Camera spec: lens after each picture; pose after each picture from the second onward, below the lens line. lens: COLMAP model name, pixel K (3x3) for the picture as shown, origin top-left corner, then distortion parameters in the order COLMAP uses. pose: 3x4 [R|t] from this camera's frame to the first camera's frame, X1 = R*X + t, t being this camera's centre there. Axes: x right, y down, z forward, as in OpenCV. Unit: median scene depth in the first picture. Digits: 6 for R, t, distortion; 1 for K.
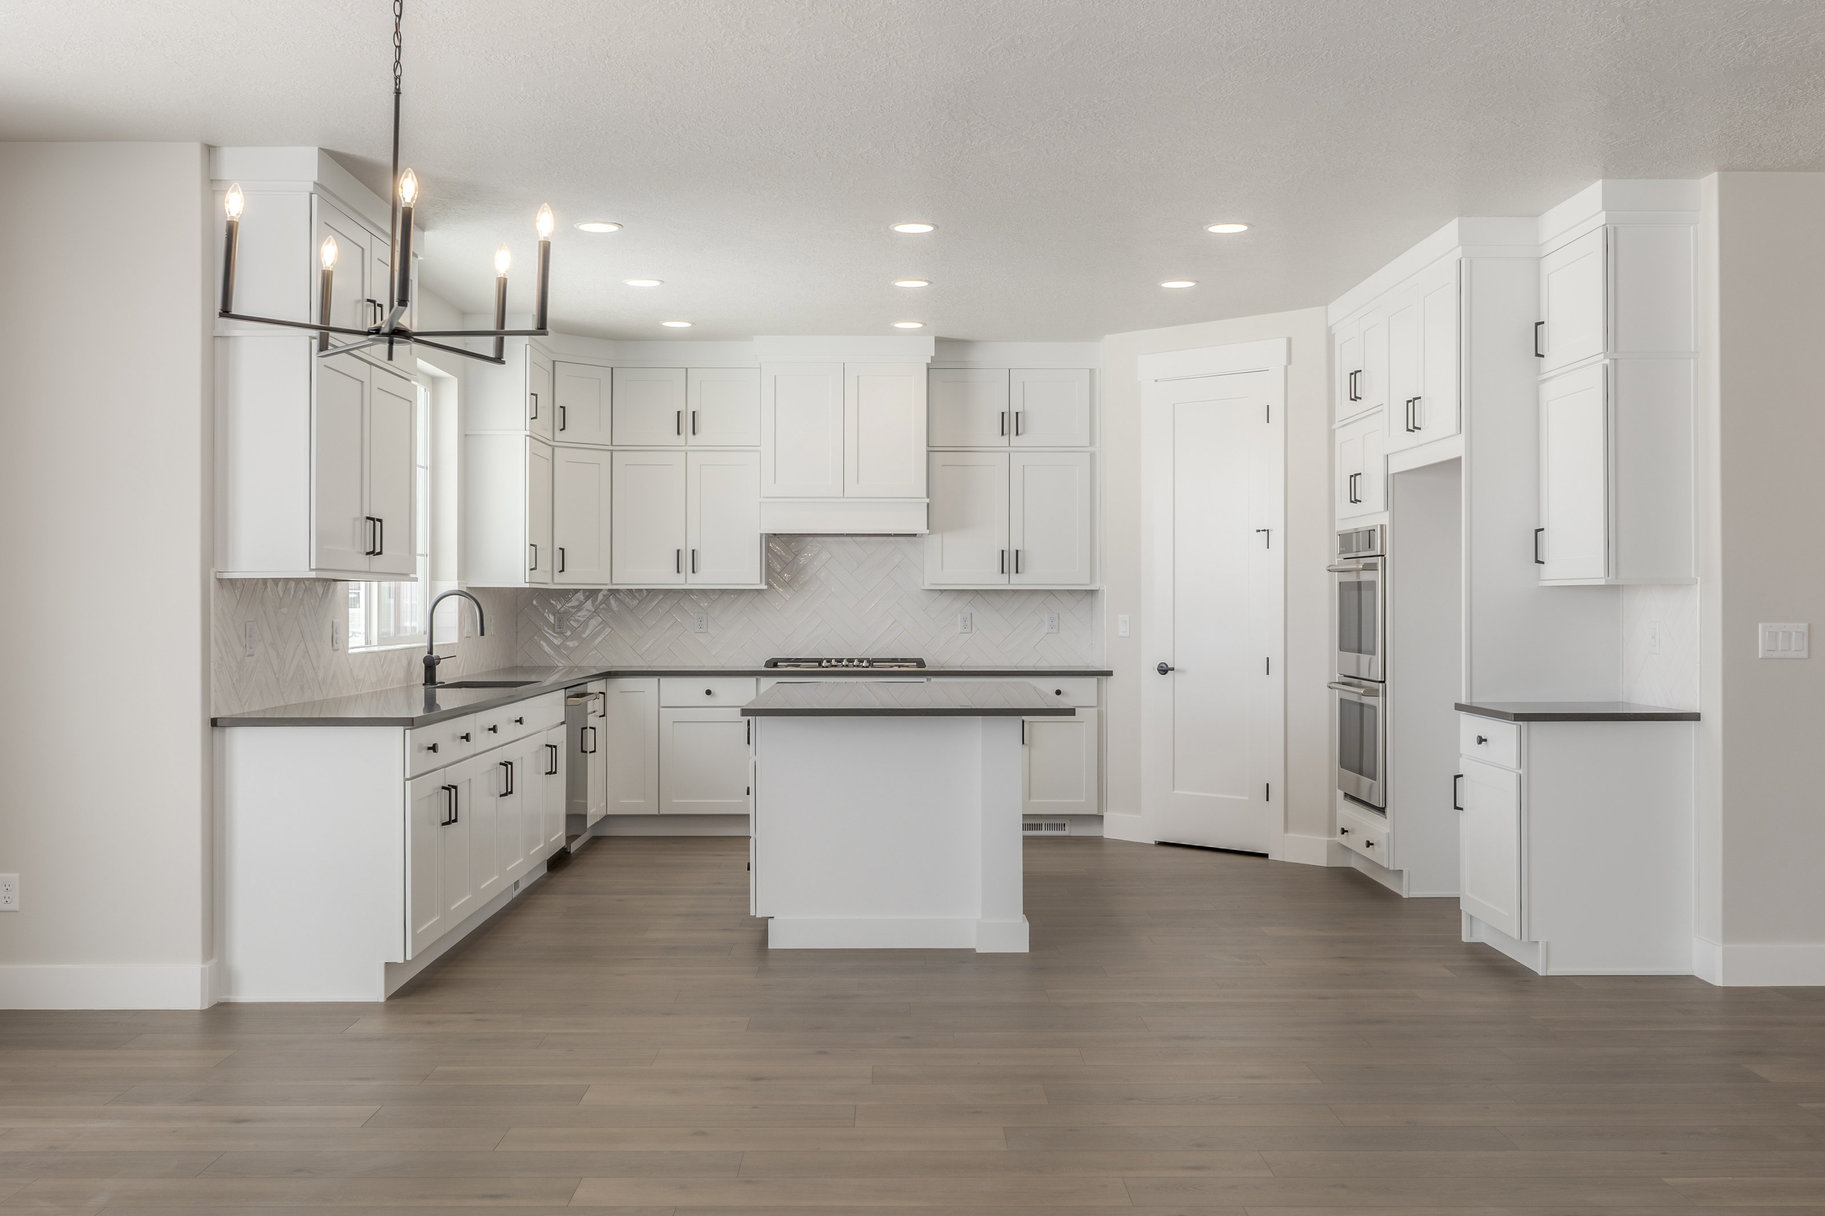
lens RADIAL K [[1771.3, 0, 919.8], [0, 1771.3, 586.2], [0, 0, 1]] dist [-0.004577, -0.002574]
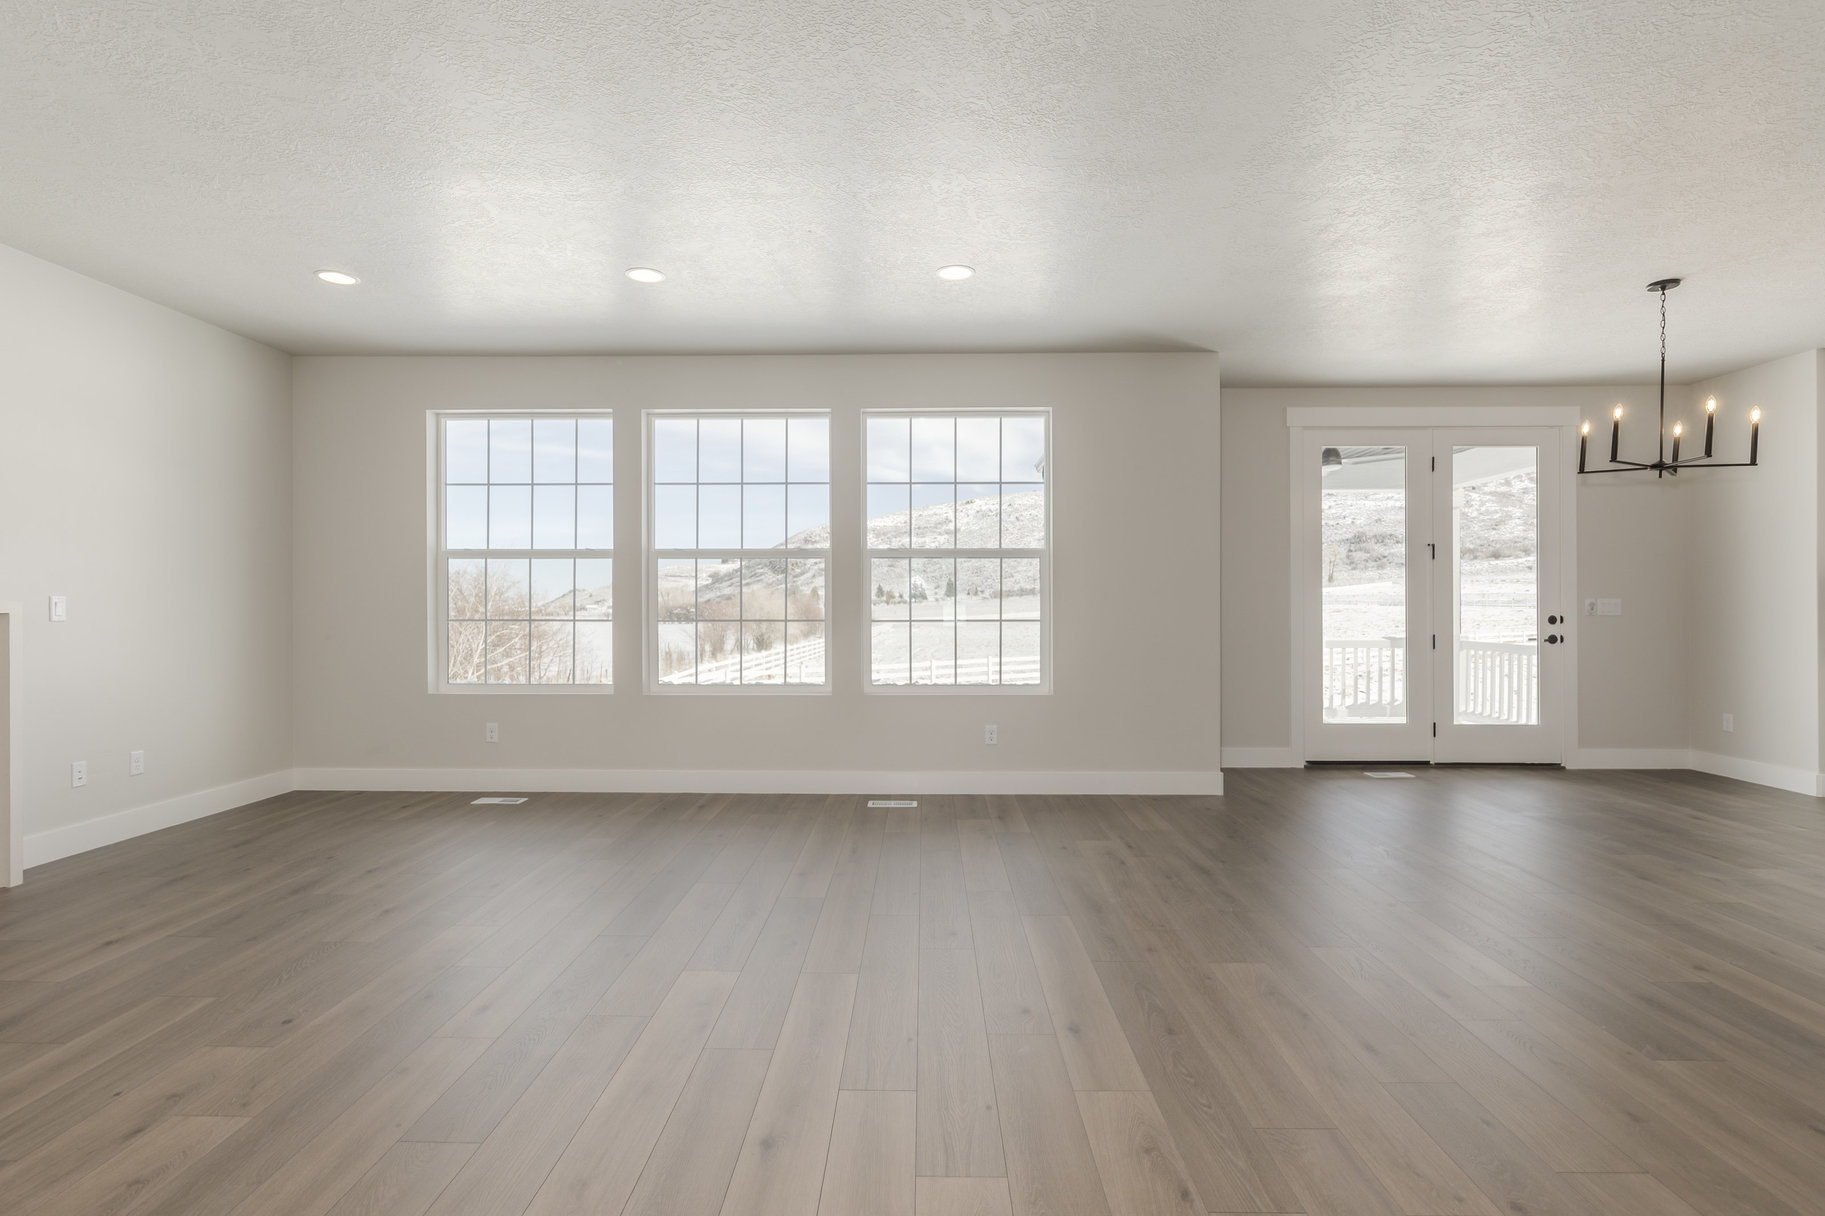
lens RADIAL K [[888.9, 0, 909.7], [0, 888.9, 602.9], [0, 0, 1]] dist [-0.001416, -0.000022]
pose [[-0.031282, -0.000433, -0.999511, 0.822715], [0.008668, 0.999962, -0.000704, 0.025379], [0.999473, -0.008686, -0.031277, 0.053784]]
